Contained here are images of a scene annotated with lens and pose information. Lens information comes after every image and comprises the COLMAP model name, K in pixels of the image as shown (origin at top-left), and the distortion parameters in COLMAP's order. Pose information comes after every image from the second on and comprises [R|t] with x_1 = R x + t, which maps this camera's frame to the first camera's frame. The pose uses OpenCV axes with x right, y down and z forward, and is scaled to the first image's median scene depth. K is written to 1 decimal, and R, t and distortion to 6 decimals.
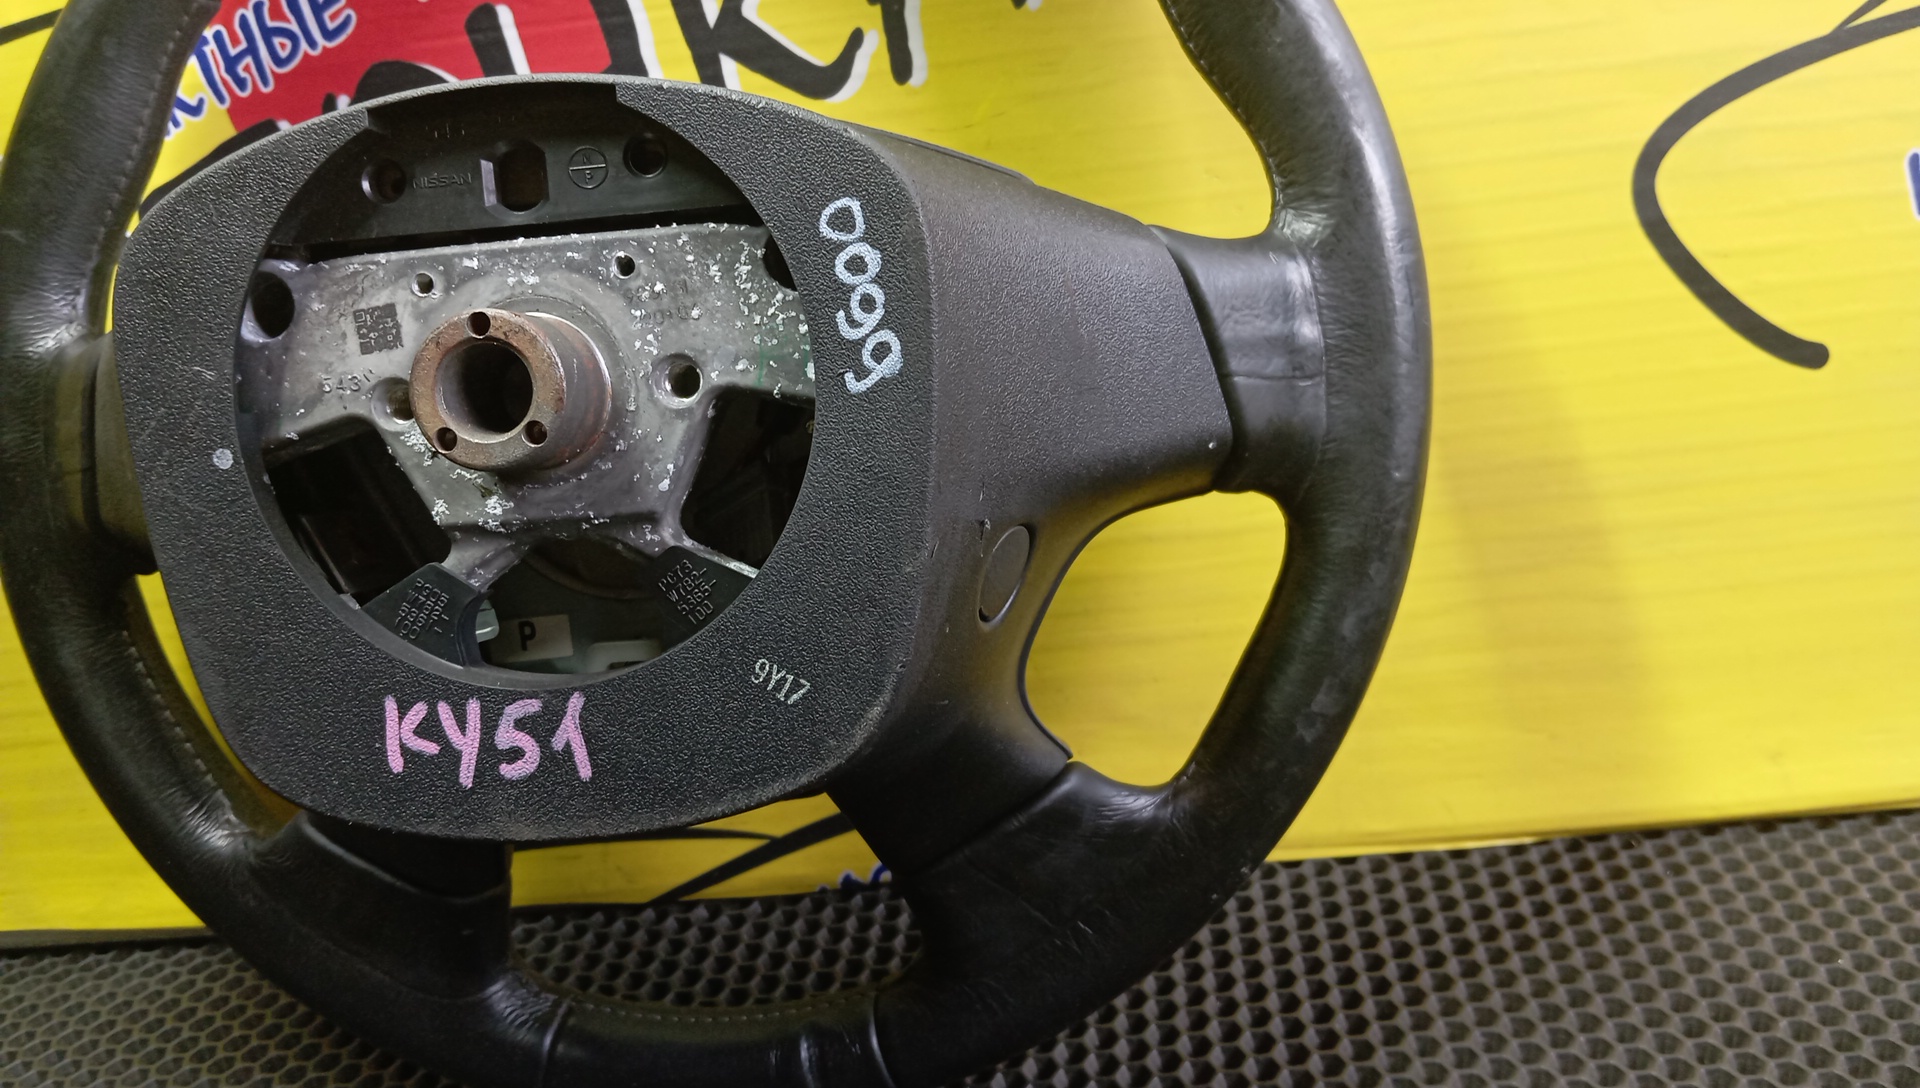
lens RADIAL K [[1596.4, 0, 954.4], [0, 1596.4, 548.8], [0, 0, 1]] dist [0.084068, -0.196924]
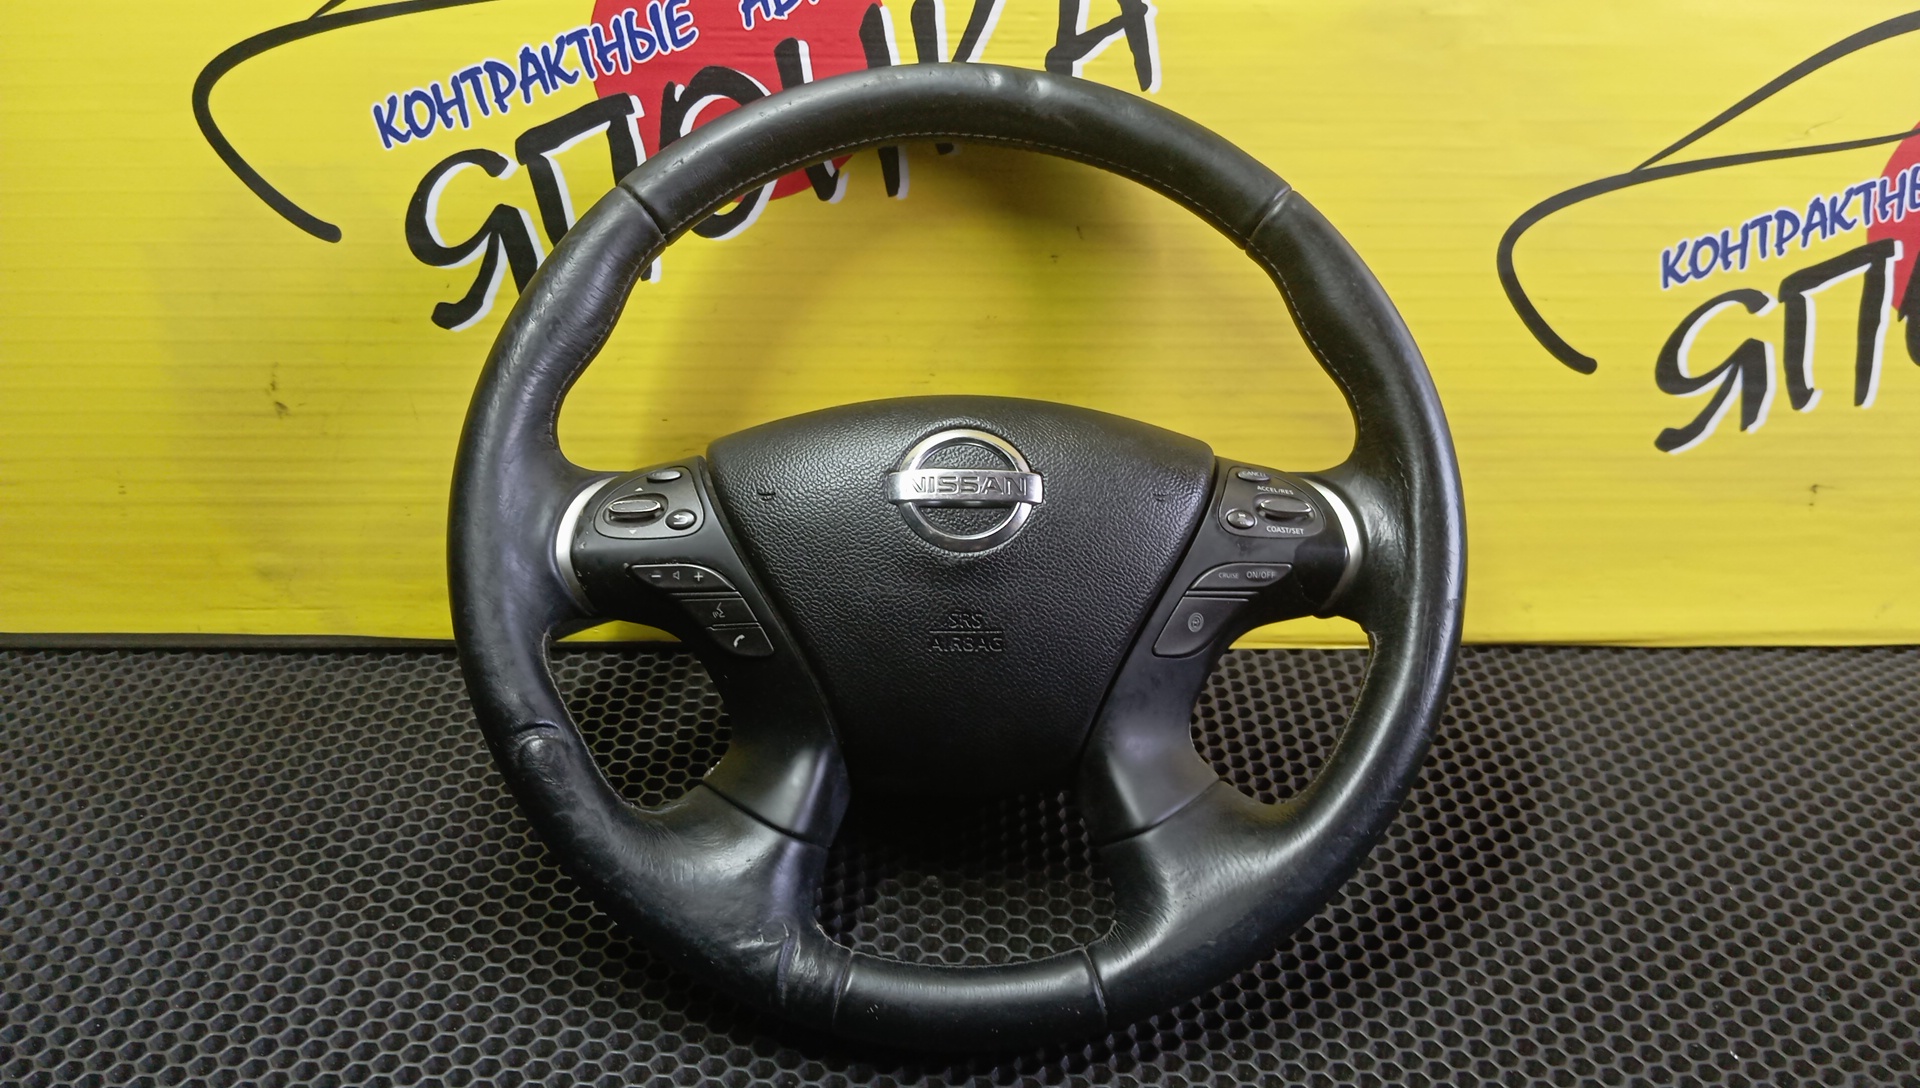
lens RADIAL K [[1596.4, 0, 953.3], [0, 1596.4, 557.4], [0, 0, 1]] dist [0.084068, -0.196924]
pose [[0.984288, 0.081487, 0.156640, -0.383843], [-0.100609, 0.987868, 0.118295, -0.065412], [-0.145100, -0.132196, 0.980546, -0.603533]]
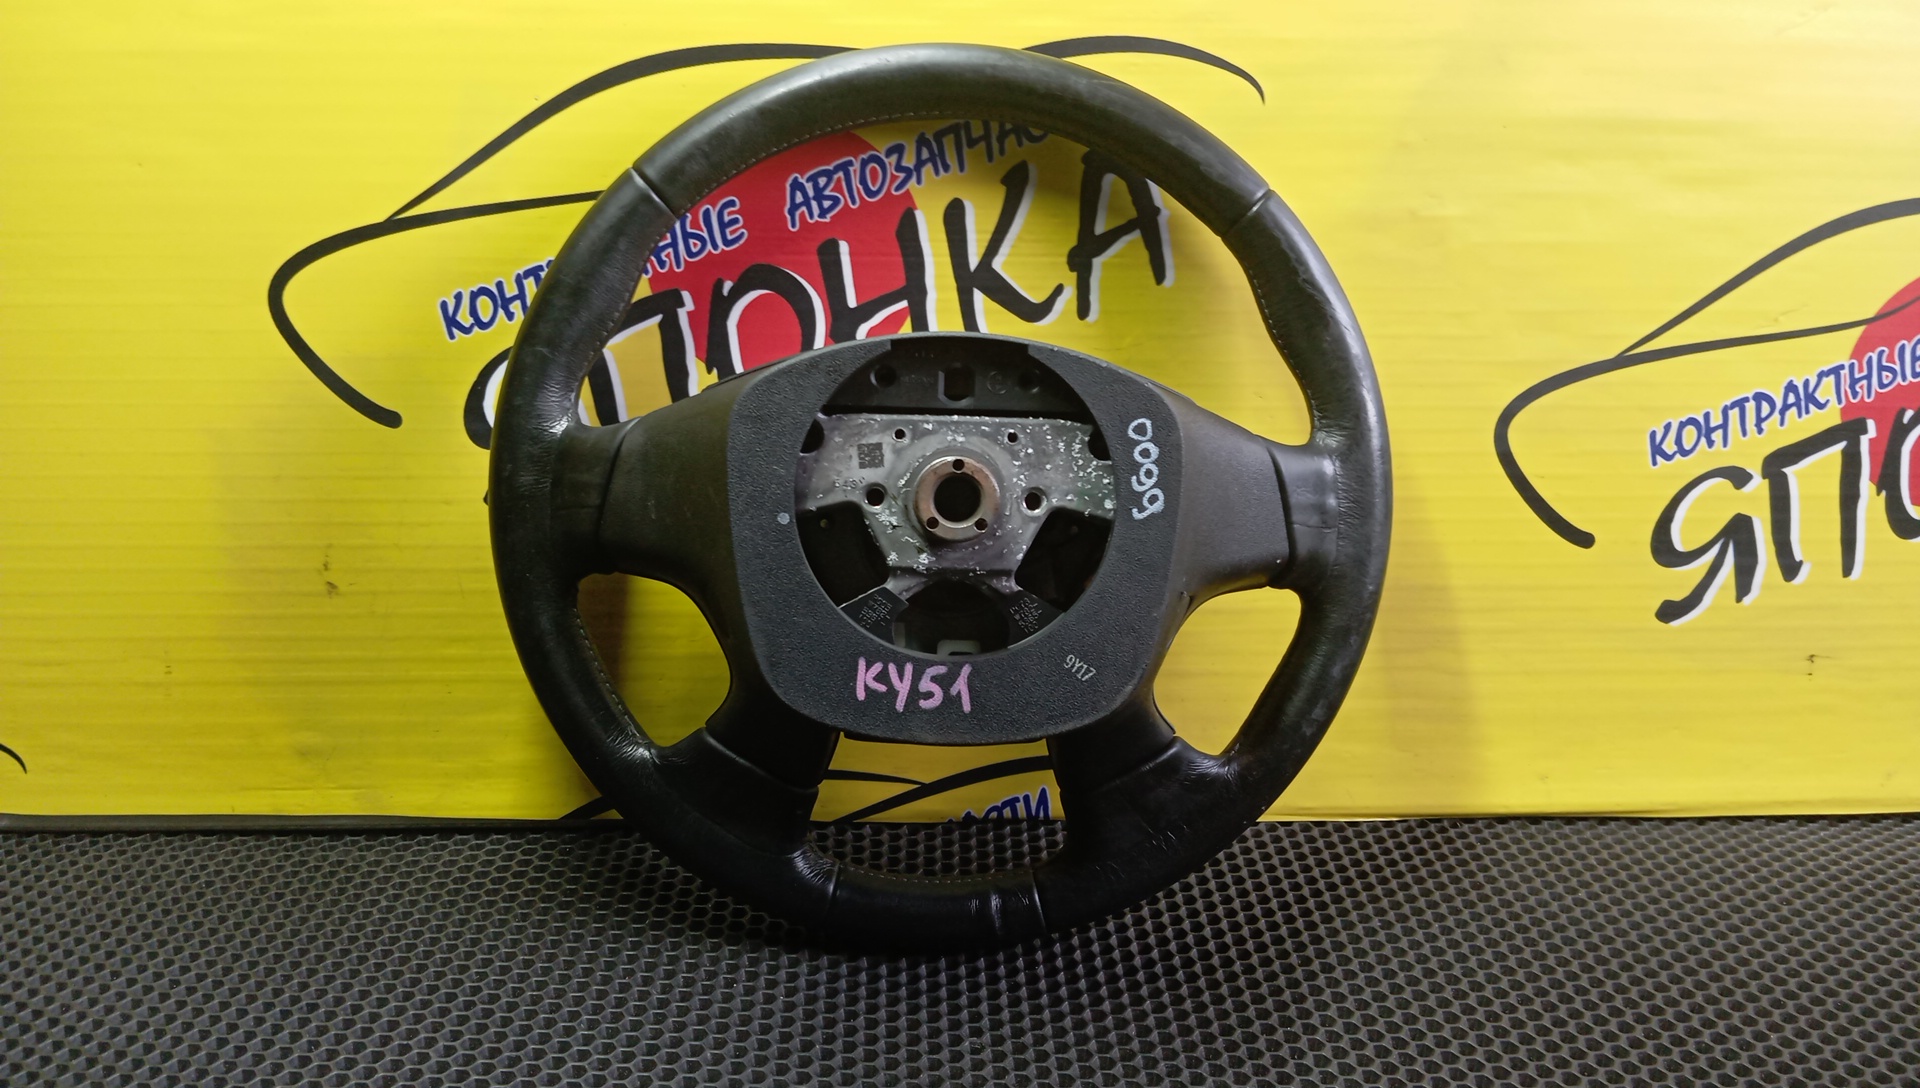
lens RADIAL K [[1596.4, 0, 953.2], [0, 1596.4, 546.9], [0, 0, 1]] dist [0.084068, -0.196924]
pose [[0.982719, 0.099358, 0.156178, -0.445880], [-0.092520, 0.994431, -0.050477, 0.040166], [-0.160324, 0.035155, 0.986438, -0.656547]]
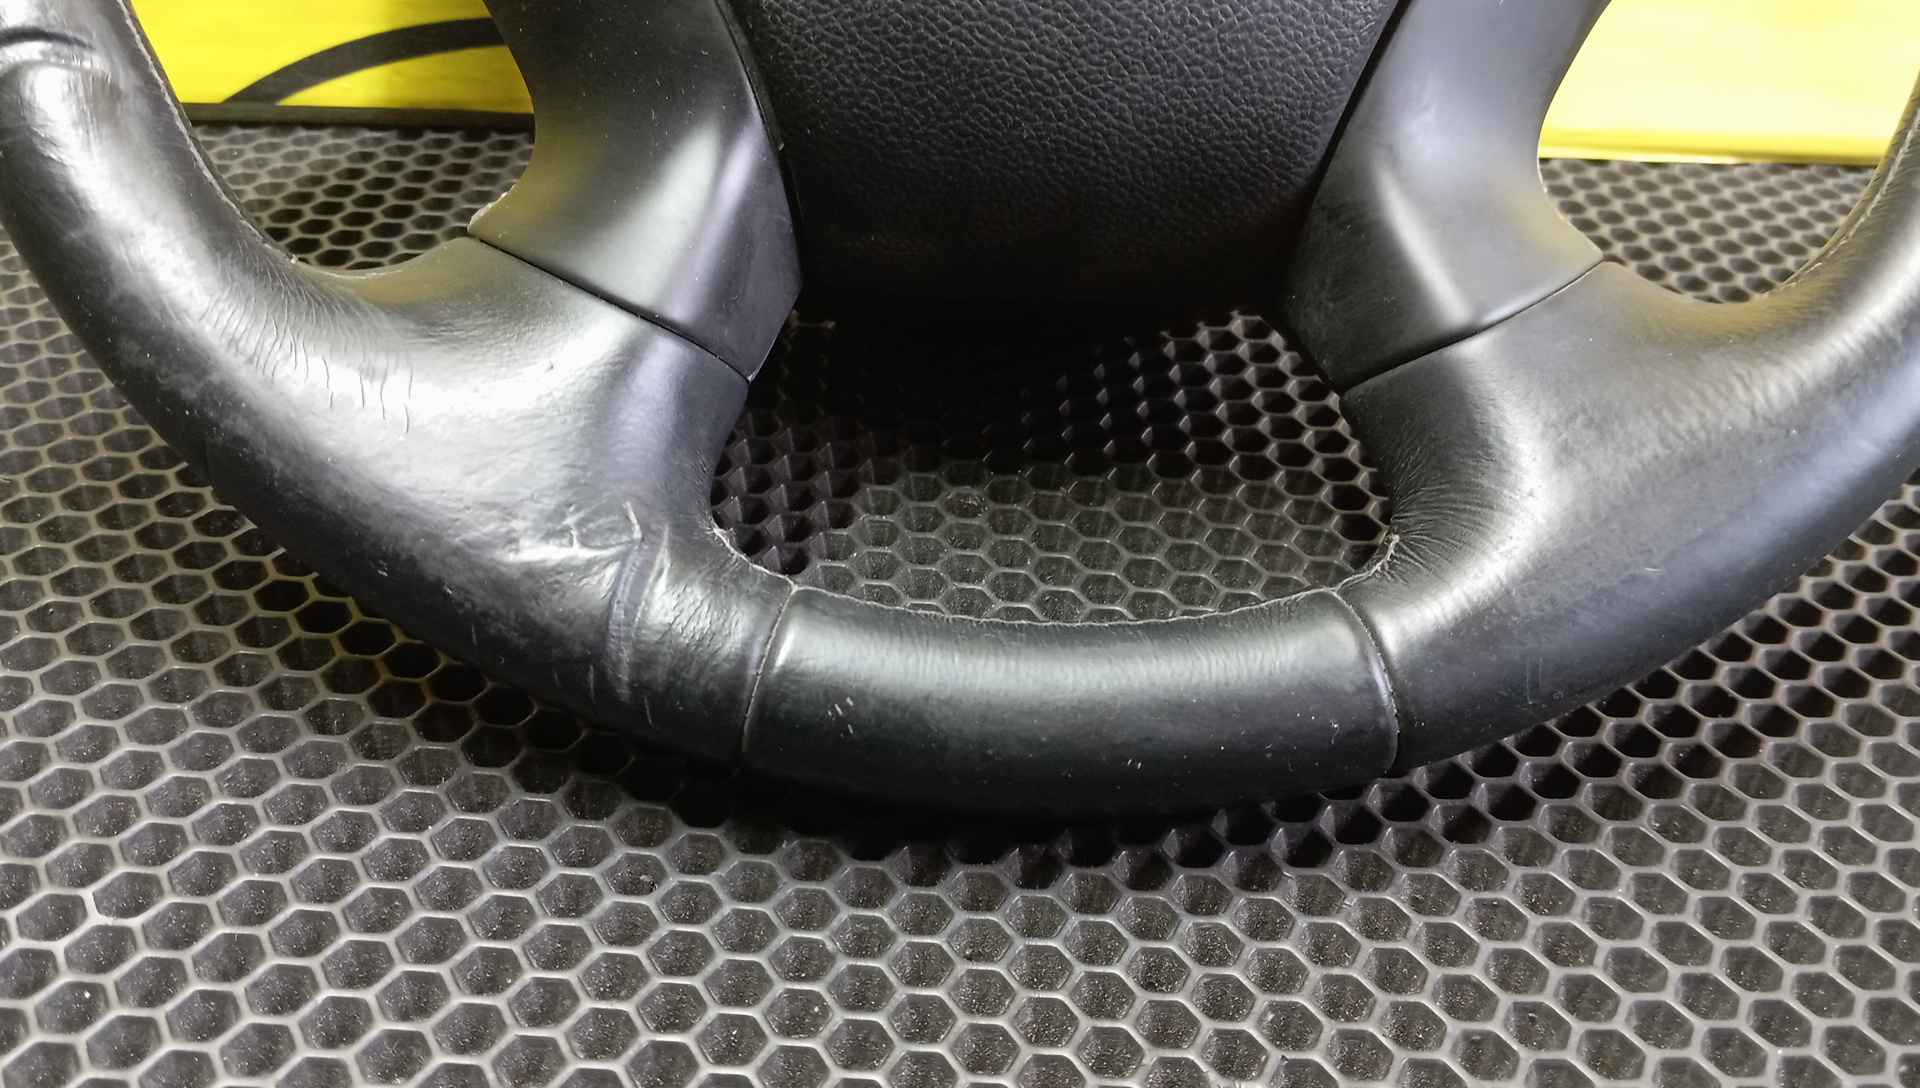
lens RADIAL K [[1596.4, 0, 952.1], [0, 1596.4, 567.0], [0, 0, 1]] dist [0.084068, -0.196924]
pose [[0.980904, 0.079419, 0.177536, -0.269358], [-0.119834, 0.965768, 0.230069, 0.308466], [-0.153187, -0.246951, 0.956843, 0.179442]]
